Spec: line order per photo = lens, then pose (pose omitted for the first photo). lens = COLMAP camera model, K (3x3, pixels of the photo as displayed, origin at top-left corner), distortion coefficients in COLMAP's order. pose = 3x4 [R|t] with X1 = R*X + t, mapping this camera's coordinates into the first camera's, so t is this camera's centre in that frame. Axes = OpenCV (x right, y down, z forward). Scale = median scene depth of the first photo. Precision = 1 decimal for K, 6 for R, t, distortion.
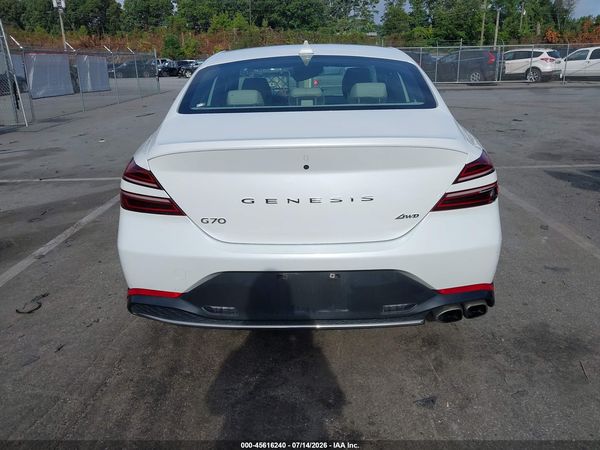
lens RADIAL K [[474.7, 0, 306.4], [0, 474.7, 227.1], [0, 0, 1]] dist [0.024597, -0.015454]
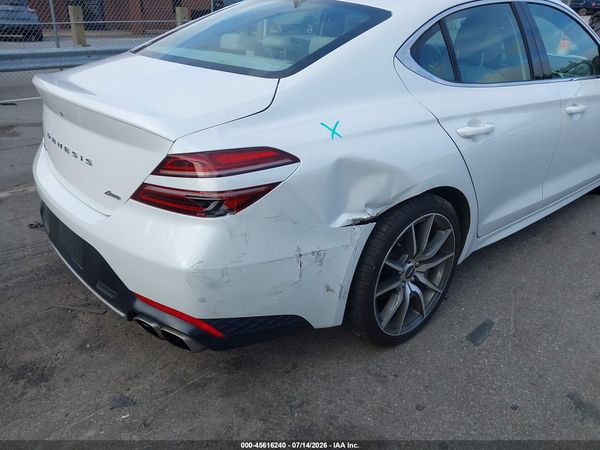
lens RADIAL K [[474.7, 0, 294.7], [0, 474.7, 220.6], [0, 0, 1]] dist [0.024597, -0.015454]
pose [[0.660600, 0.343994, -0.667290, 0.084949], [-0.270507, 0.938206, 0.215858, -0.021166], [0.700310, 0.037911, 0.712832, 0.050598]]
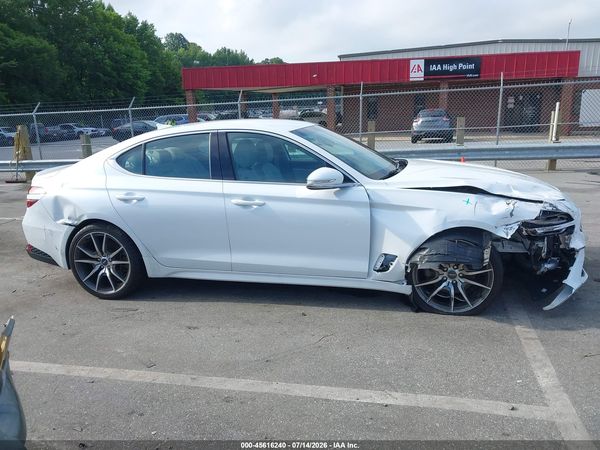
lens RADIAL K [[474.7, 0, 300.1], [0, 474.7, 223.1], [0, 0, 1]] dist [0.024597, -0.015454]
pose [[-0.224166, 0.252847, -0.941179, 0.194069], [-0.265187, 0.913488, 0.308569, -0.088415], [0.937777, 0.318759, -0.137721, 0.221963]]
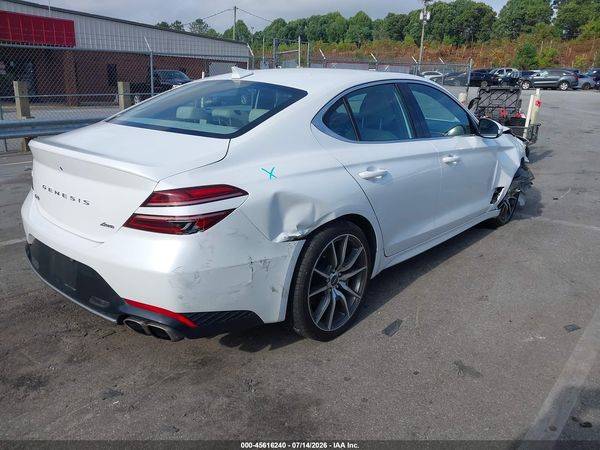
lens RADIAL K [[474.7, 0, 297.1], [0, 474.7, 224.1], [0, 0, 1]] dist [0.024597, -0.015454]
pose [[0.757788, 0.227415, -0.611588, 0.104677], [-0.240097, 0.968721, 0.062719, -0.017203], [0.606721, 0.099313, 0.788687, 0.030179]]
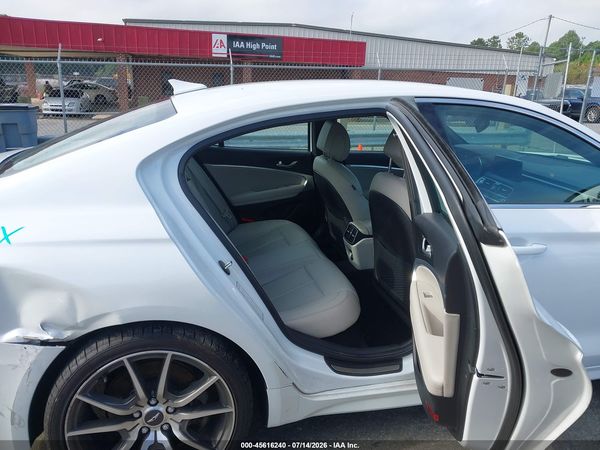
lens RADIAL K [[474.7, 0, 299.3], [0, 474.7, 225.4], [0, 0, 1]] dist [0.024597, -0.015454]
pose [[0.251657, 0.294002, -0.922080, 0.107446], [-0.329151, 0.921950, 0.204128, -0.048295], [0.910125, 0.252133, 0.328786, 0.119768]]
